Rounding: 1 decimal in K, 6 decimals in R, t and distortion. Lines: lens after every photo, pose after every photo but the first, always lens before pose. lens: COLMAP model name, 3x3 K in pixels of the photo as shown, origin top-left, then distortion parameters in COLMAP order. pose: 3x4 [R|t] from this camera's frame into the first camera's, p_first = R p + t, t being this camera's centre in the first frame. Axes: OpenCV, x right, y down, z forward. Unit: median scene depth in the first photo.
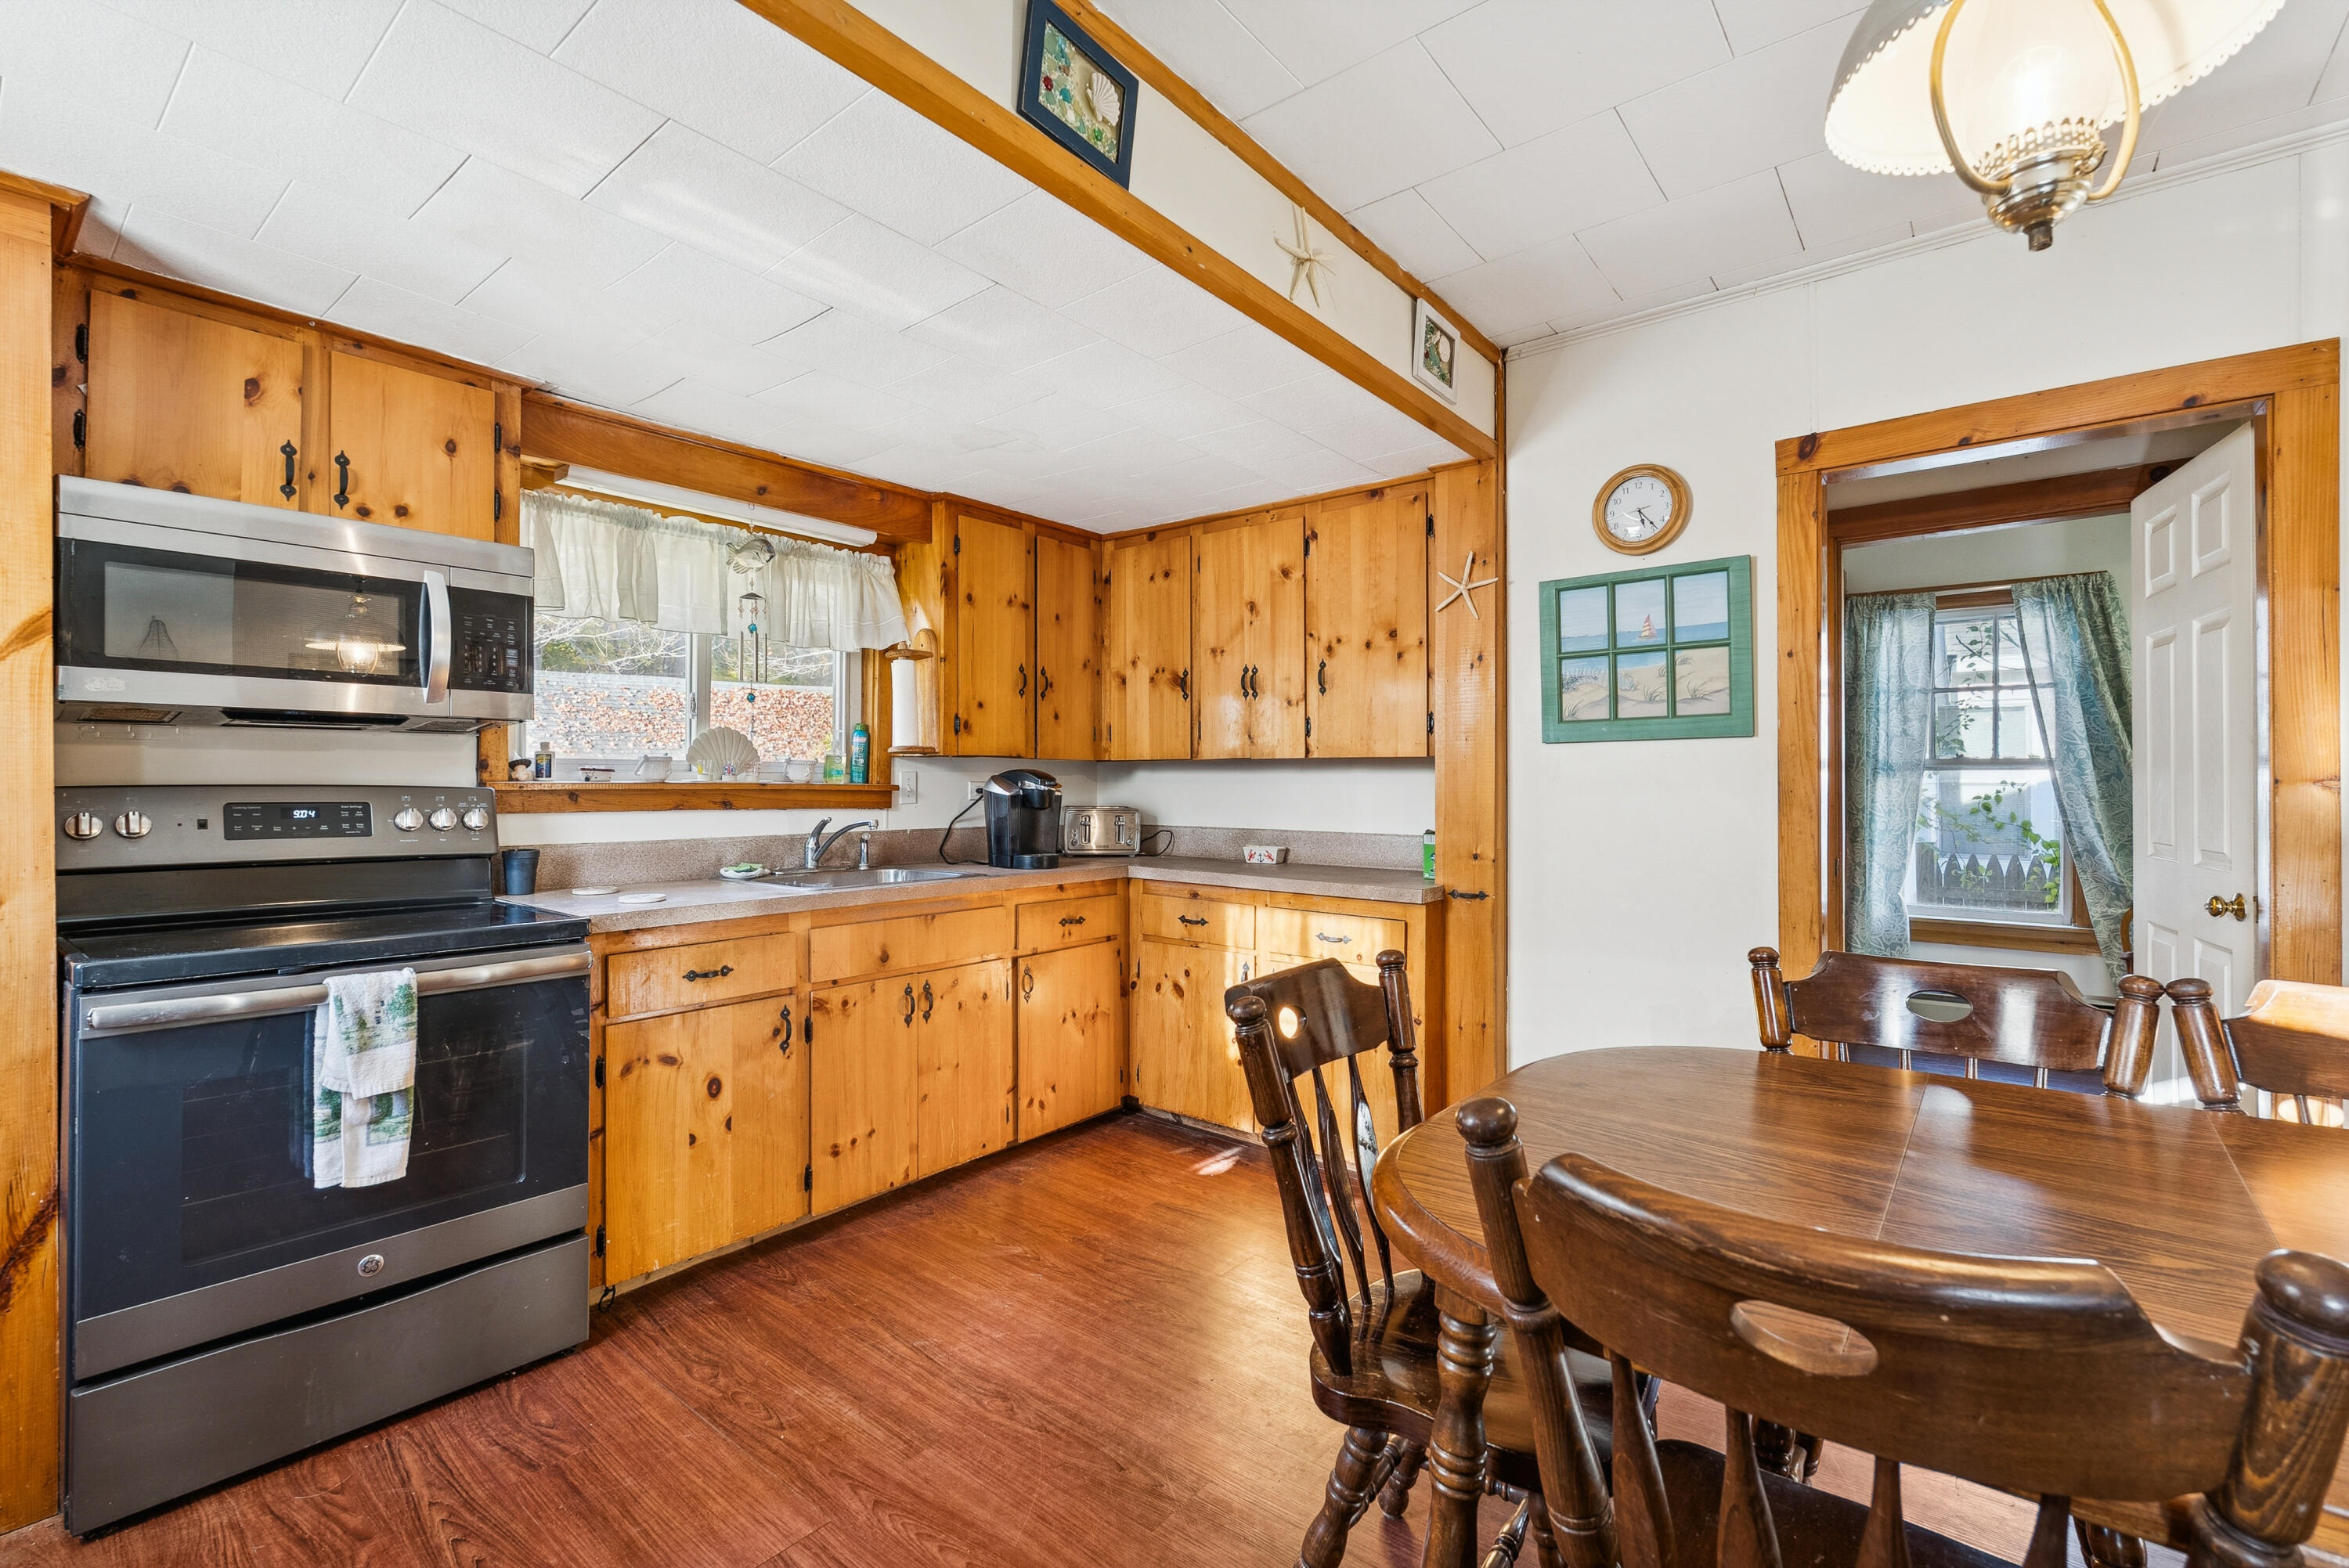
lens RADIAL K [[1031.6, 0, 1174.5], [0, 1031.6, 784.0], [0, 0, 1]] dist [-0.005550, 0.000889]
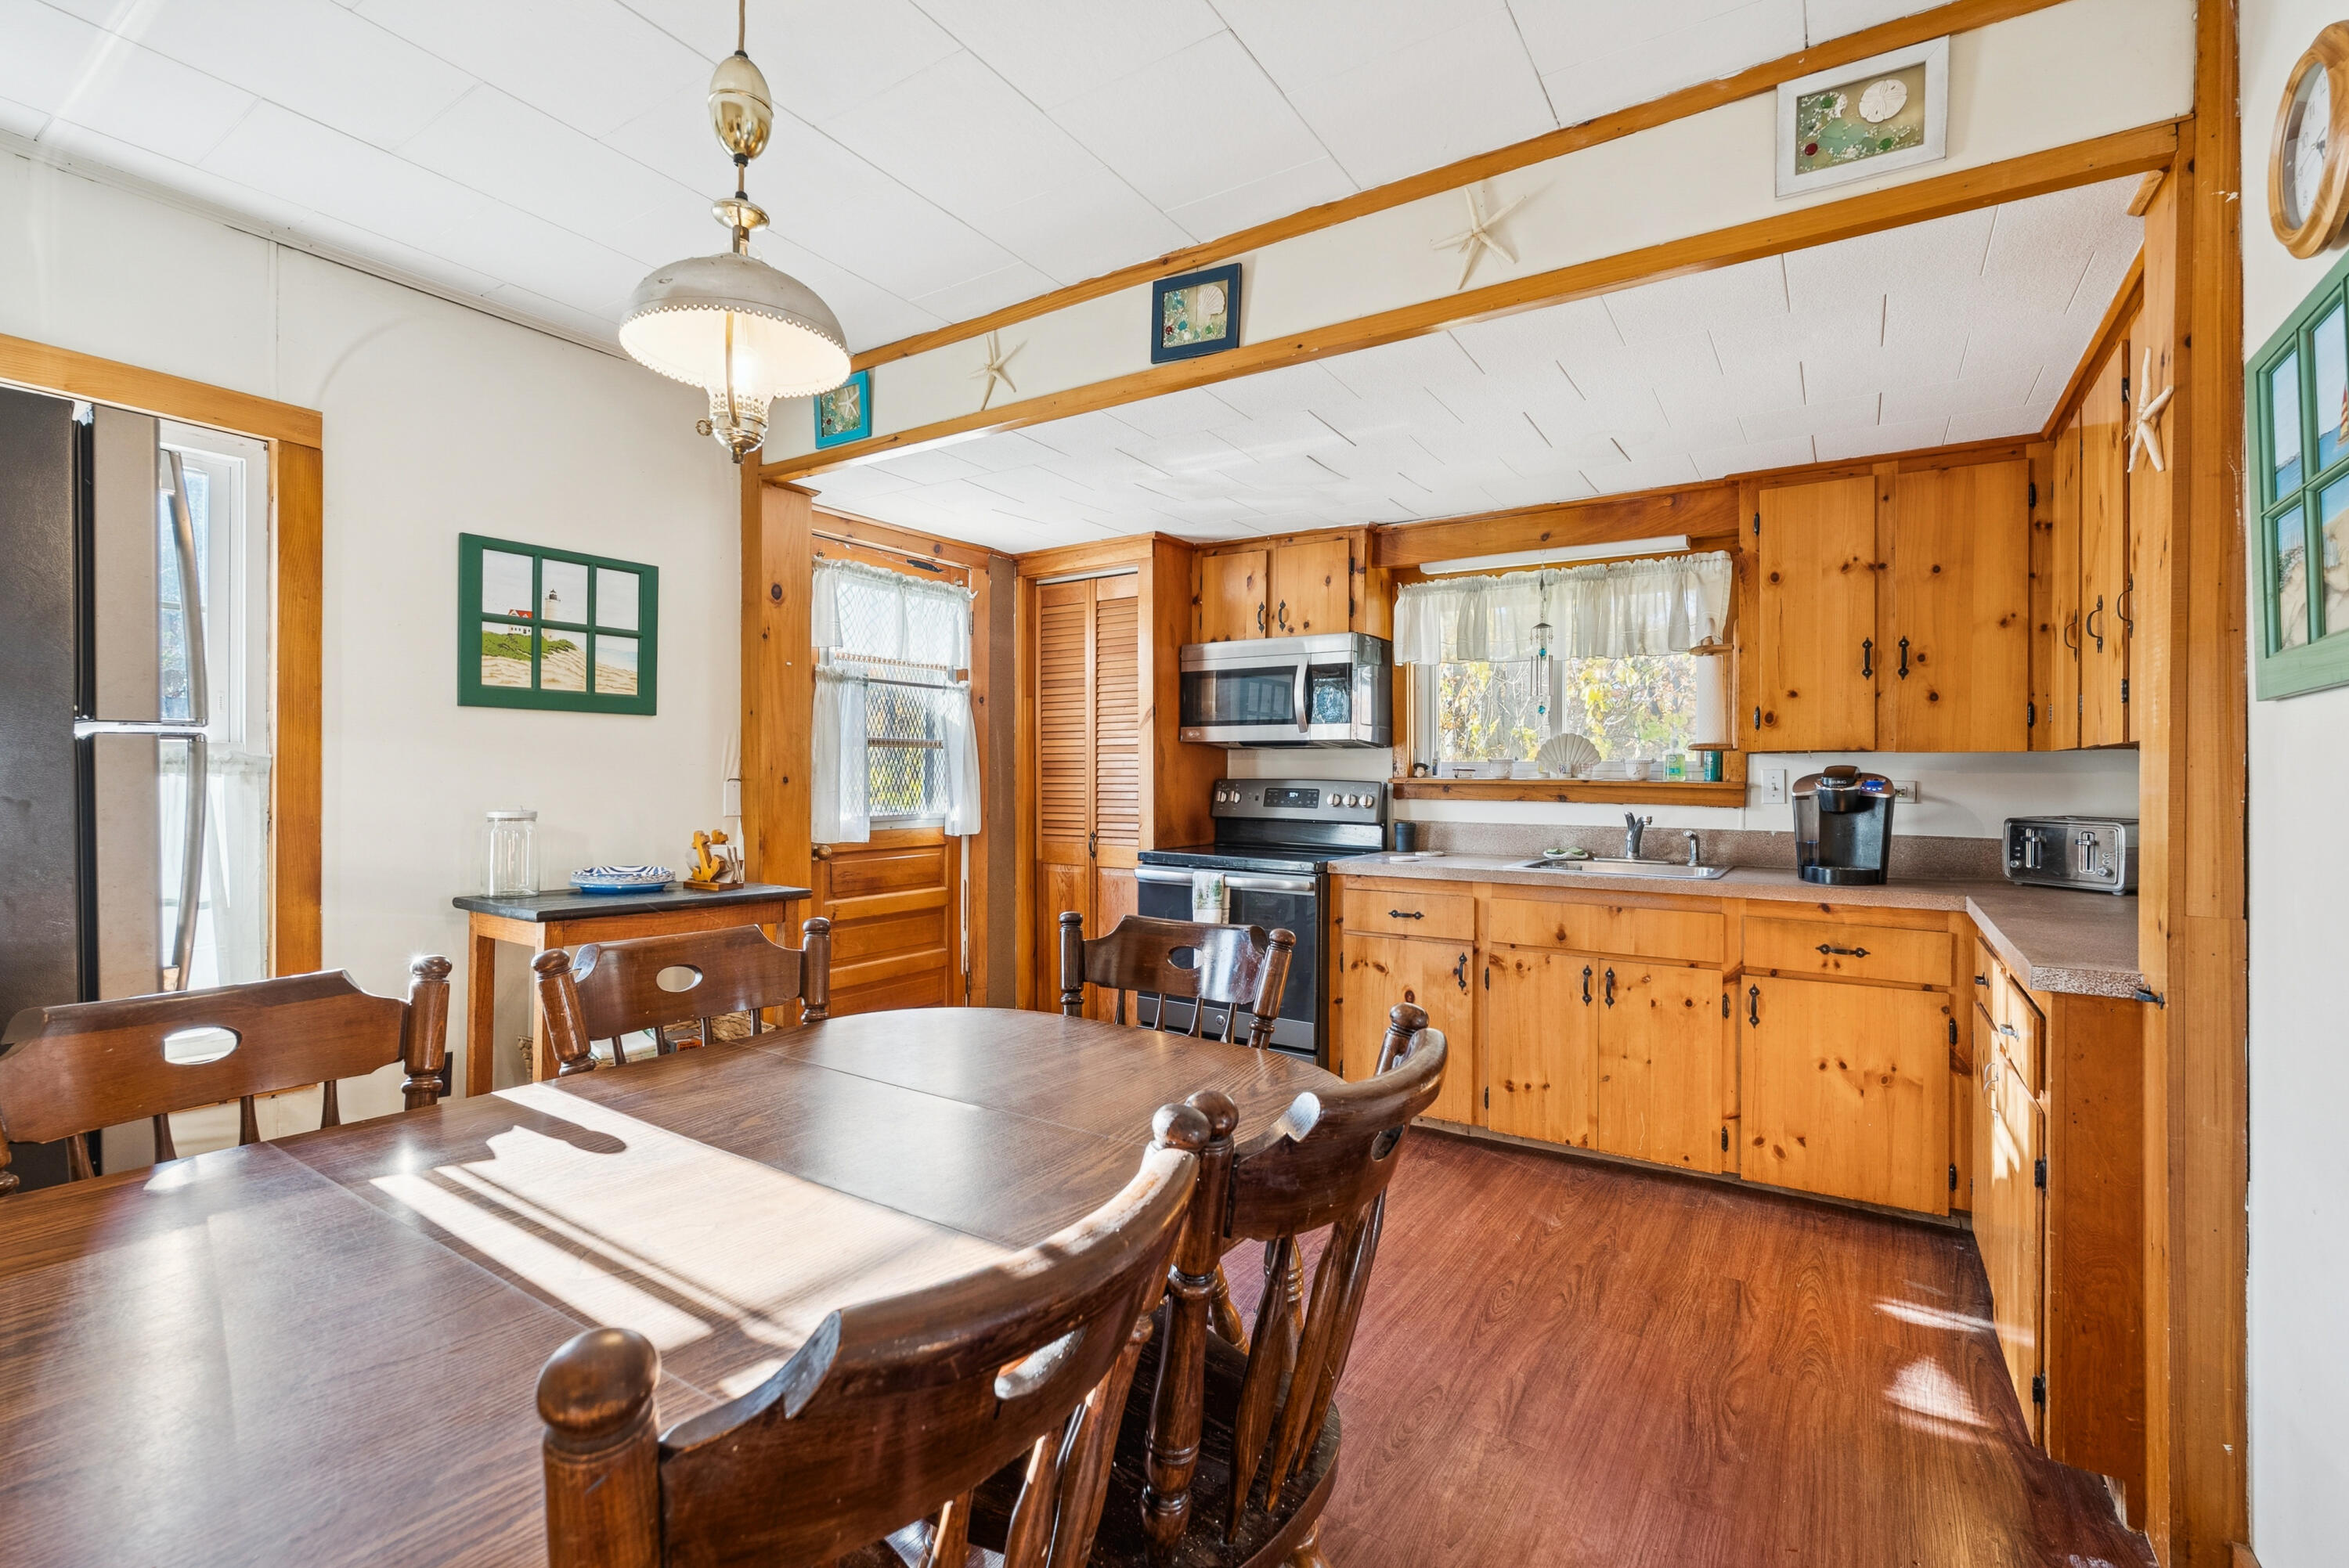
lens RADIAL K [[1031.6, 0, 1174.5], [0, 1031.6, 784.0], [0, 0, 1]] dist [-0.005550, 0.000889]
pose [[0.104321, 0.008005, -0.994511, 0.783303], [-0.006924, 0.999949, 0.007322, -0.001967], [0.994520, 0.006123, 0.104371, 0.461887]]
